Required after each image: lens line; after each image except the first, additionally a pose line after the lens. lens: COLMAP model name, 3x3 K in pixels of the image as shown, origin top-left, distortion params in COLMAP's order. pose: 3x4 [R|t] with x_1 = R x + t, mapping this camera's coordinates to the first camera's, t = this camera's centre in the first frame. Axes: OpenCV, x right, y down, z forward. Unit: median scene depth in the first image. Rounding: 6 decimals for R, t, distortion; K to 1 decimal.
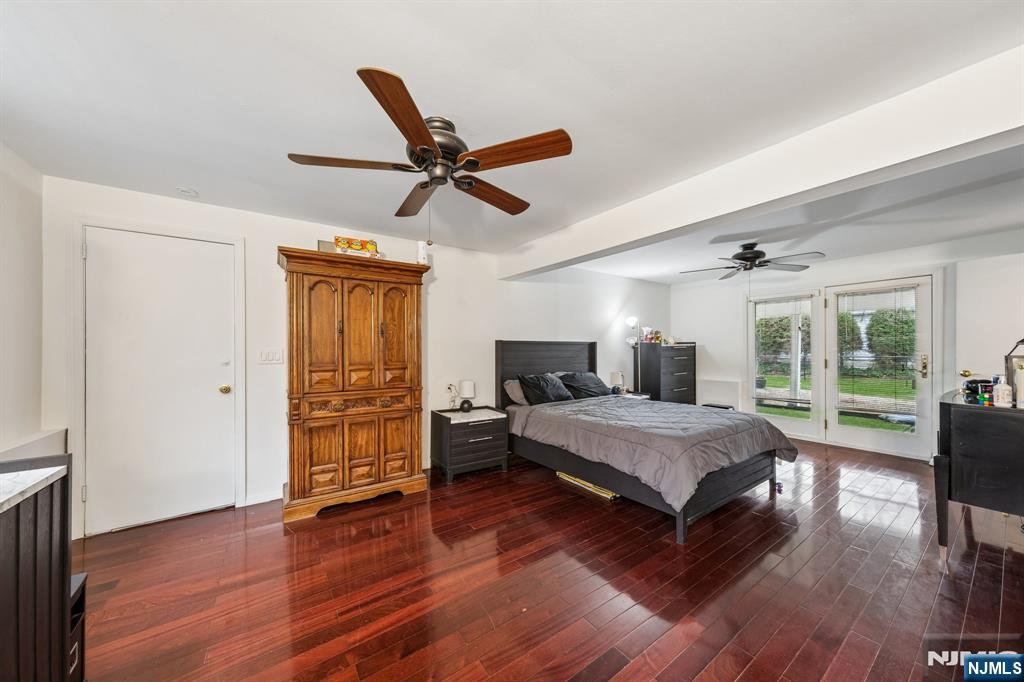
lens RADIAL K [[346.9, 0, 514.0], [0, 346.9, 344.9], [0, 0, 1]] dist [-0.001563, 0.000216]
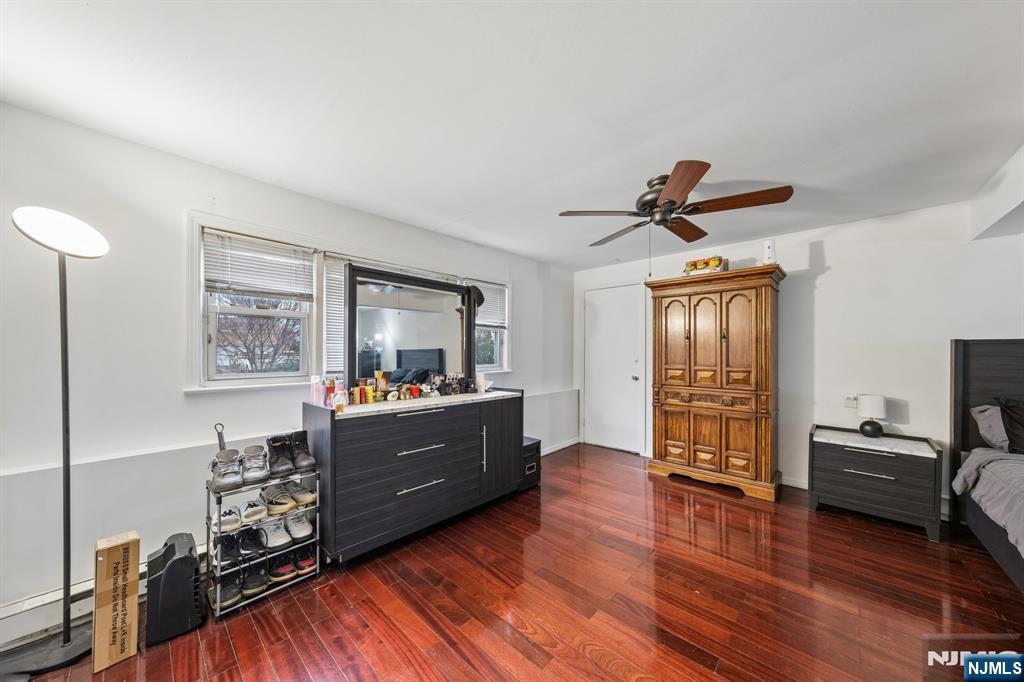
lens RADIAL K [[346.9, 0, 514.0], [0, 346.9, 344.9], [0, 0, 1]] dist [-0.001563, 0.000216]
pose [[0.227224, -0.014870, -0.973729, 0.567788], [0.012281, 0.999848, -0.012403, -0.007605], [0.973765, -0.009141, 0.227372, 0.109002]]
